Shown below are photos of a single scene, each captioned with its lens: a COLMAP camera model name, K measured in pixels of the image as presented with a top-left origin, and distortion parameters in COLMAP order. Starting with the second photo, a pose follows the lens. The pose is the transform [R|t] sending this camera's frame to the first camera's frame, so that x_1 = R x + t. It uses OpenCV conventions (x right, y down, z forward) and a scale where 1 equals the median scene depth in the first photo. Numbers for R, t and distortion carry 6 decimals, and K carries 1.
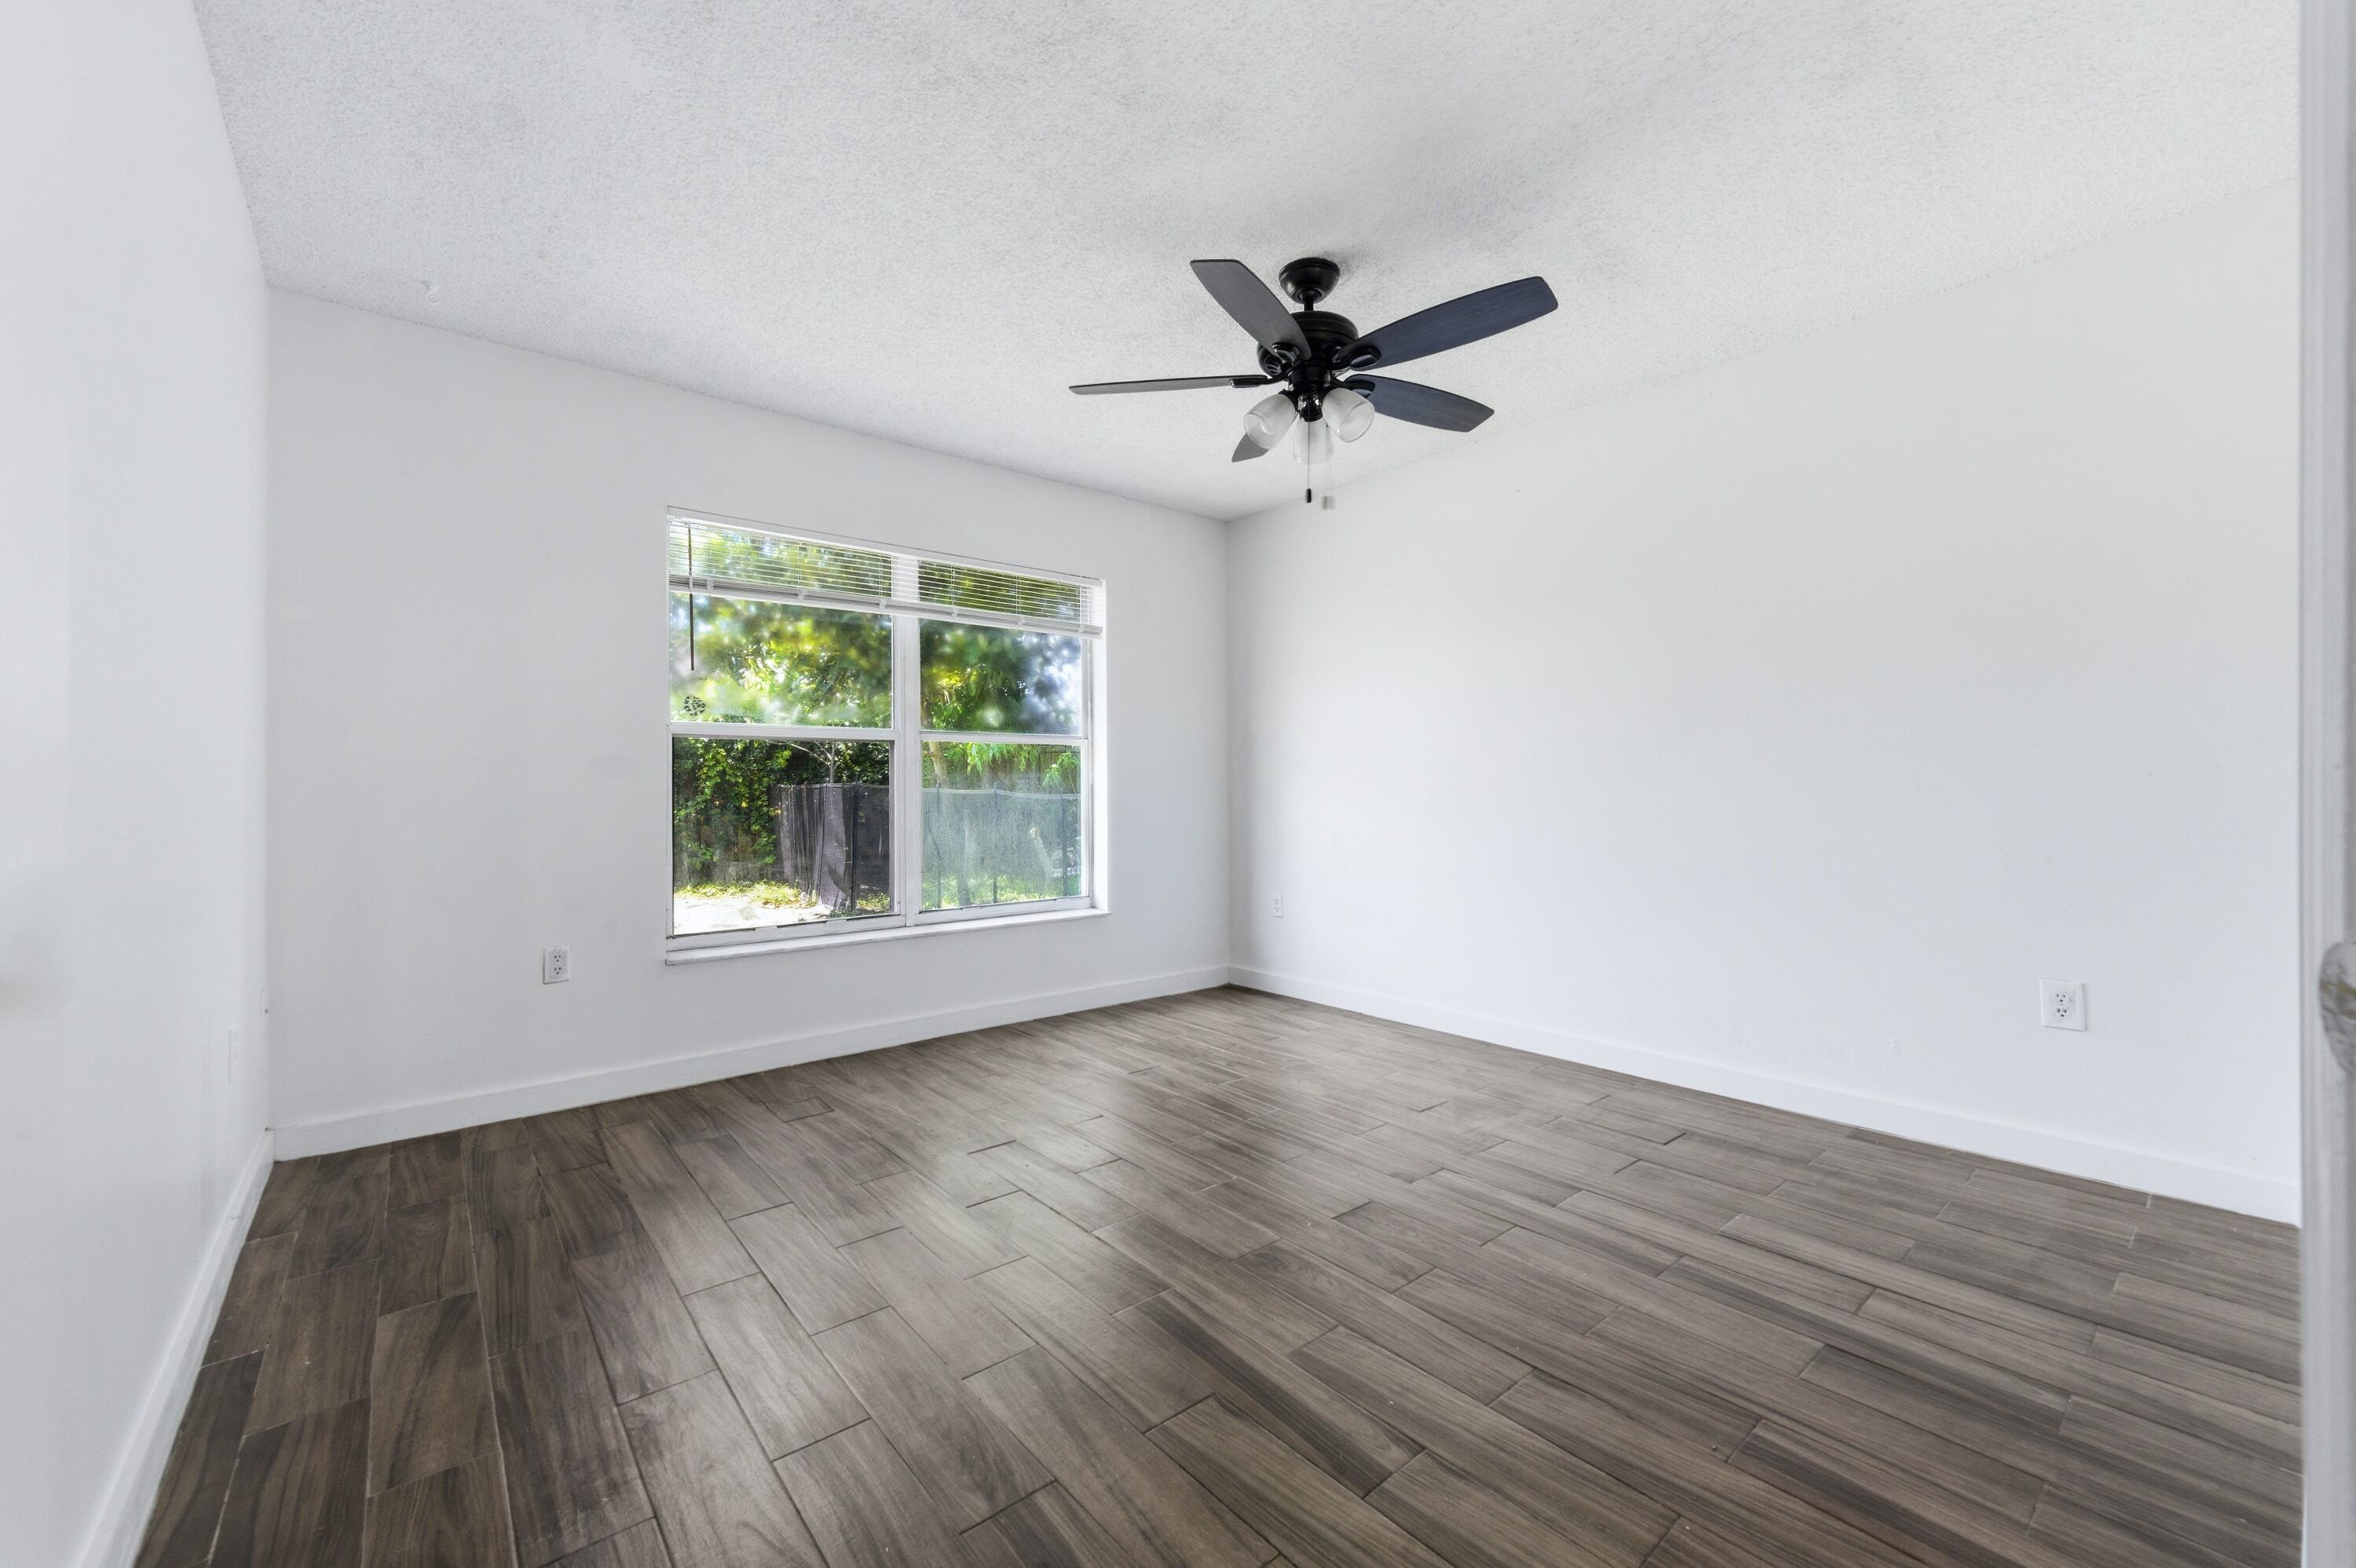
lens RADIAL K [[941.3, 0, 1176.3], [0, 941.3, 786.6], [0, 0, 1]] dist [-0.003466, -0.000715]
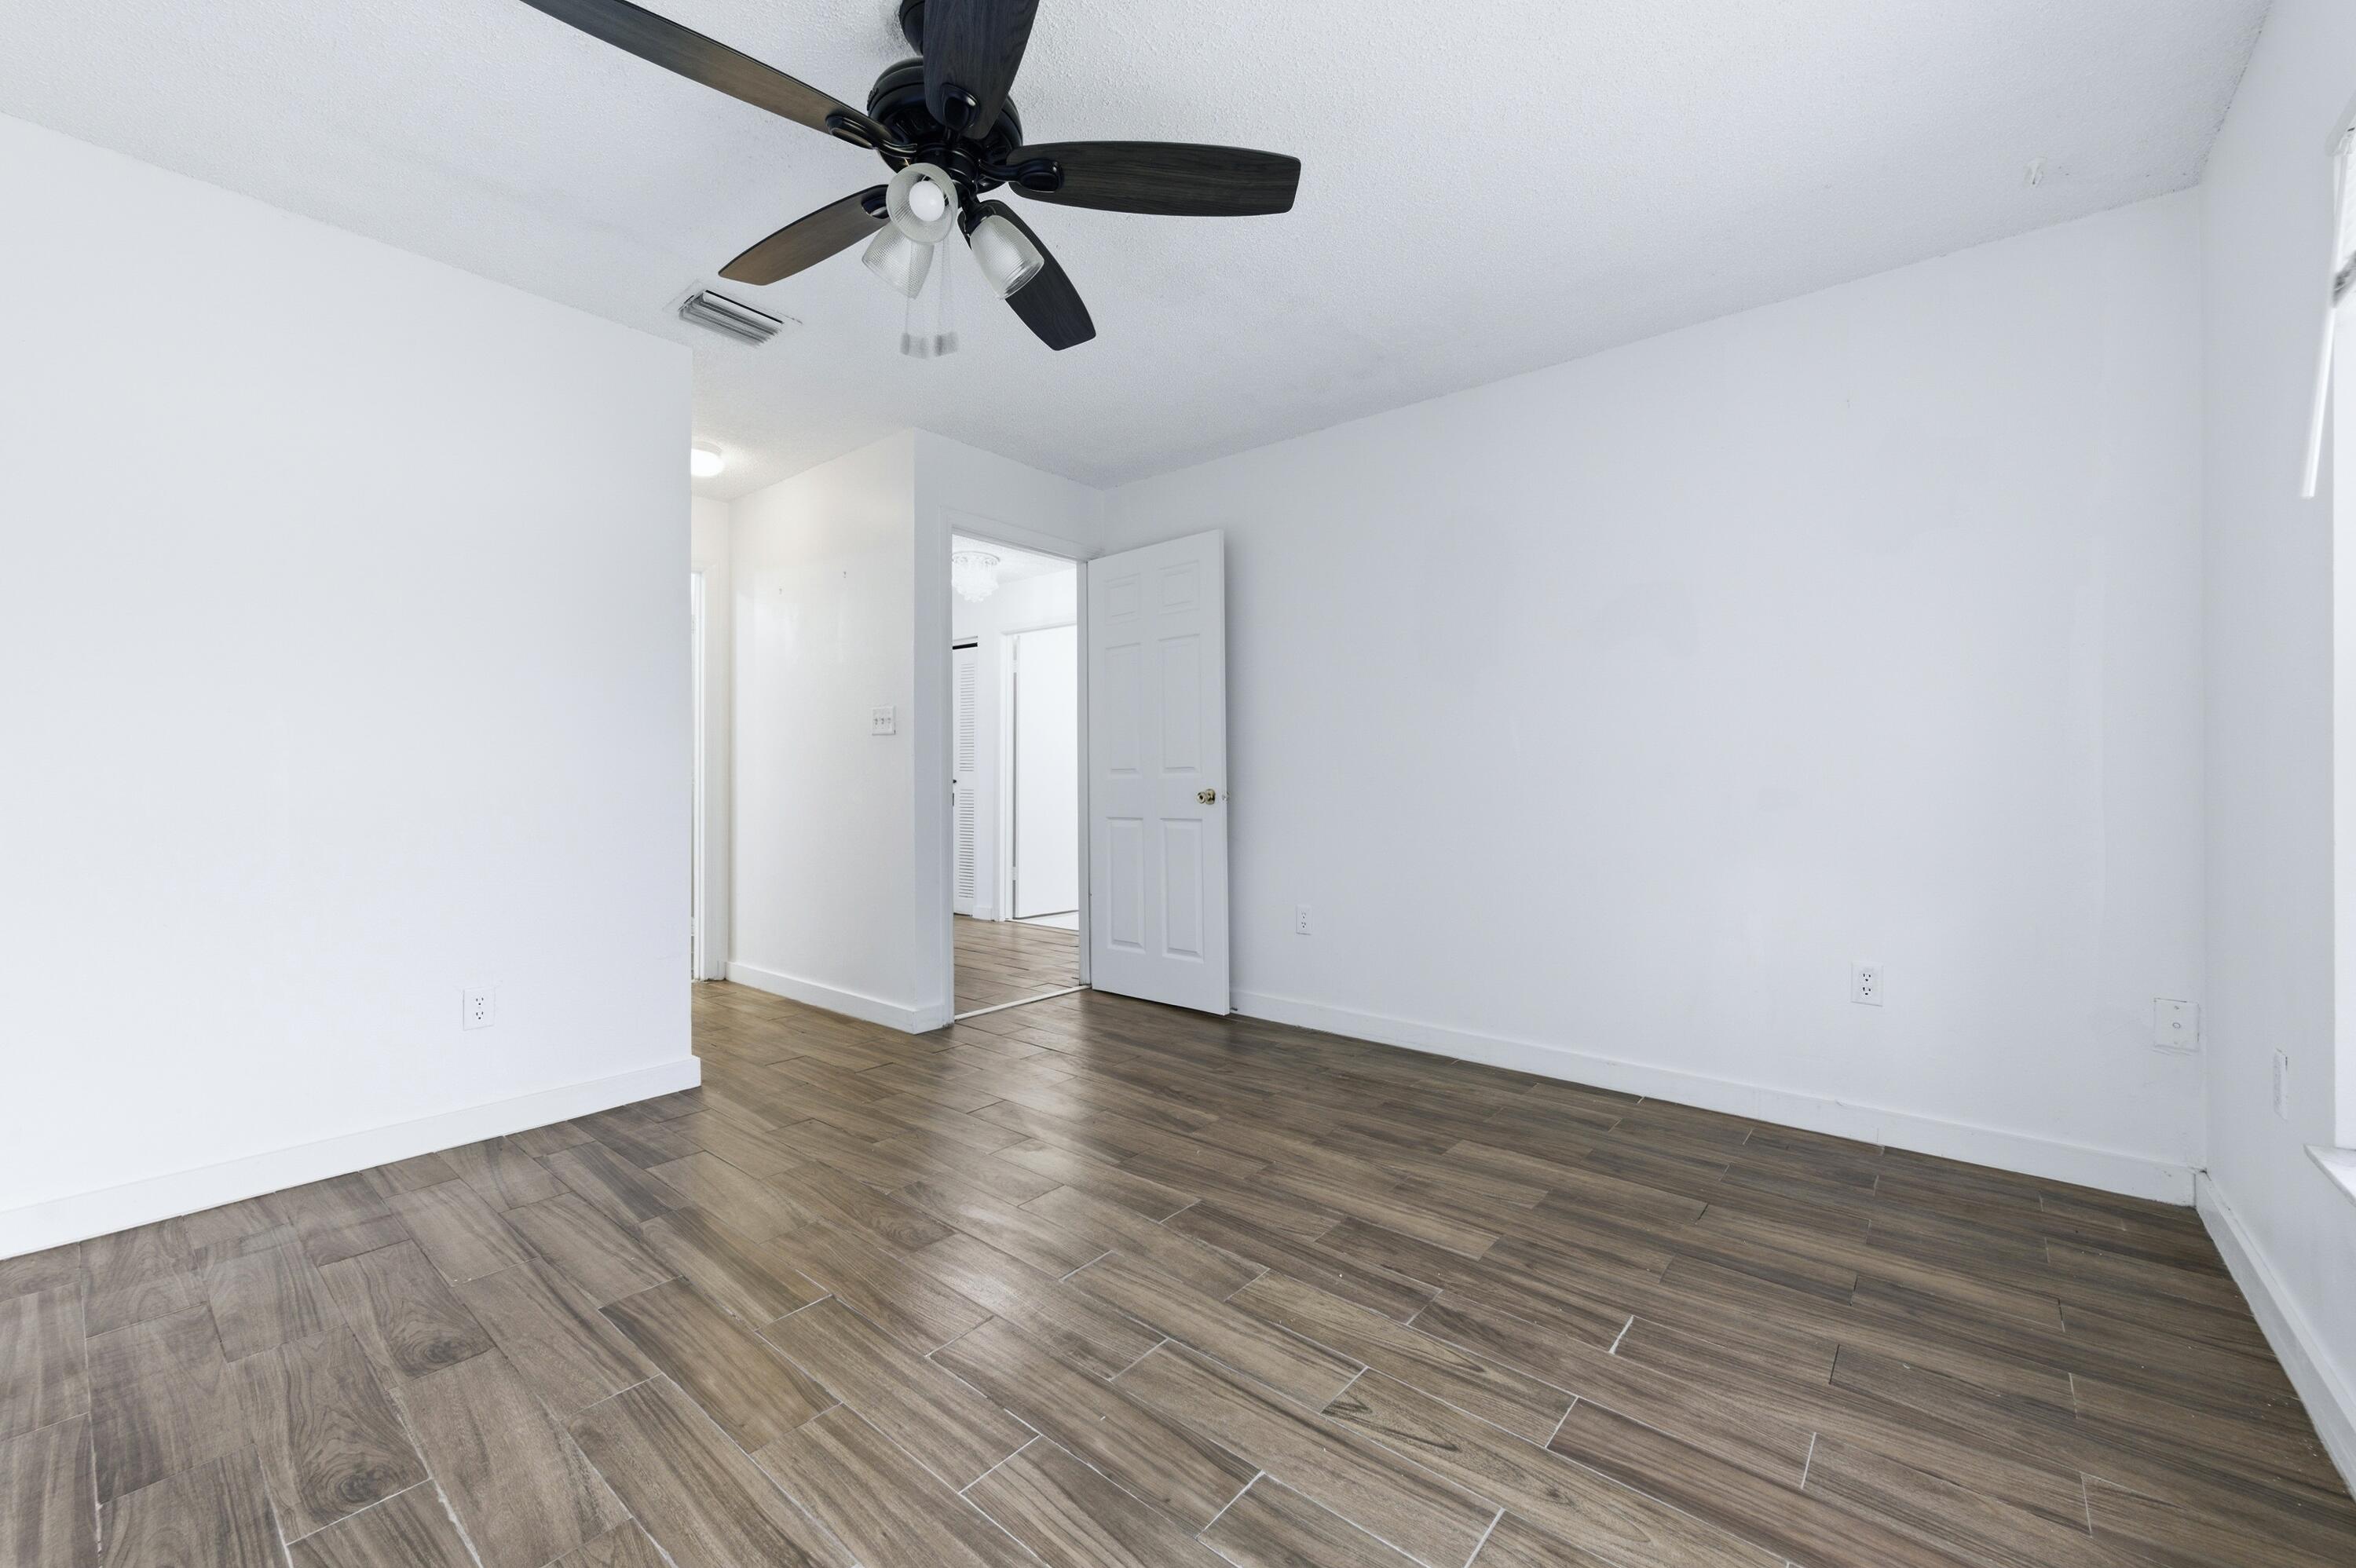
lens RADIAL K [[941.3, 0, 1180.5], [0, 941.3, 782.7], [0, 0, 1]] dist [-0.003466, -0.000715]
pose [[-0.983355, 0.002714, -0.181675, 0.134303], [0.002418, 0.999995, 0.001851, 0.011542], [0.181679, 0.001381, -0.983357, 2.219159]]
